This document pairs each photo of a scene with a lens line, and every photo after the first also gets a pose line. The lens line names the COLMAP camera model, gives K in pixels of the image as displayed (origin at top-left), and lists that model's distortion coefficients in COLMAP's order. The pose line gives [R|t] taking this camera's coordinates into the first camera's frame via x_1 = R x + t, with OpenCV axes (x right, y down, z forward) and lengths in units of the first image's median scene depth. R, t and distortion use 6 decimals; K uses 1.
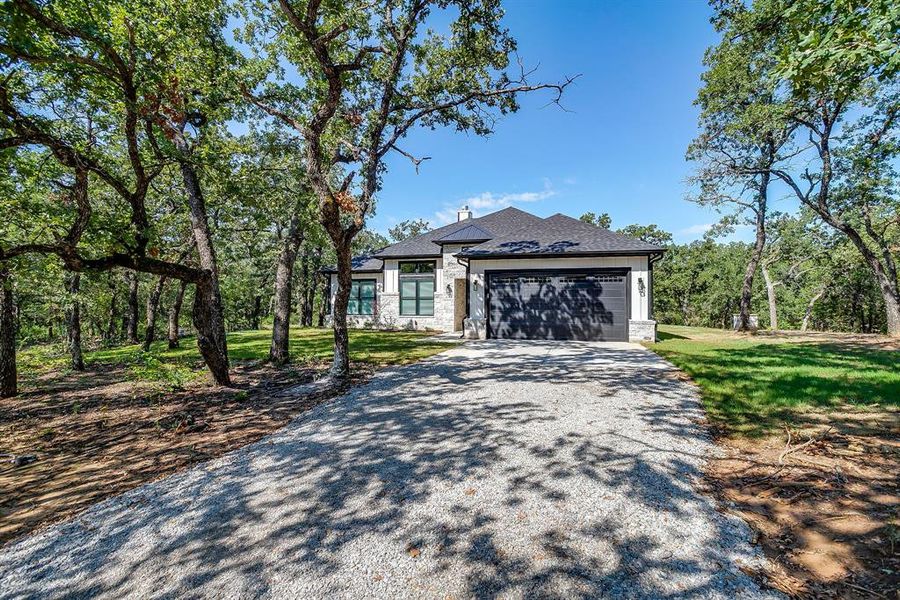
lens RADIAL K [[451.3, 0, 446.5], [0, 451.3, 304.8], [0, 0, 1]] dist [-0.051063, 0.018569]
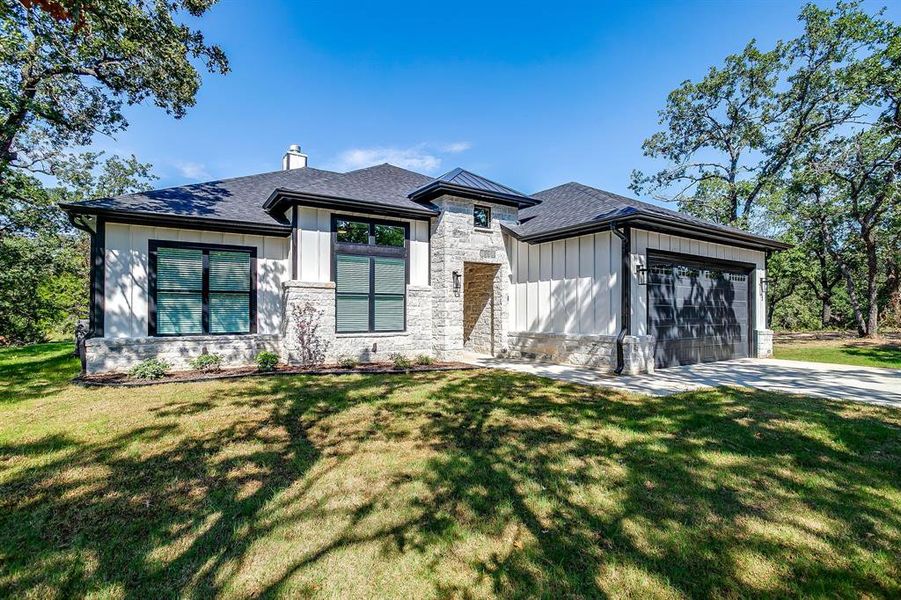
lens RADIAL K [[398.7, 0, 455.4], [0, 398.7, 305.6], [0, 0, 1]] dist [-0.019341, 0.000626]
pose [[0.671091, -0.012830, 0.741264, -0.435619], [-0.012776, 0.999502, 0.028866, -0.024991], [-0.741265, -0.028842, 0.670592, 0.884013]]
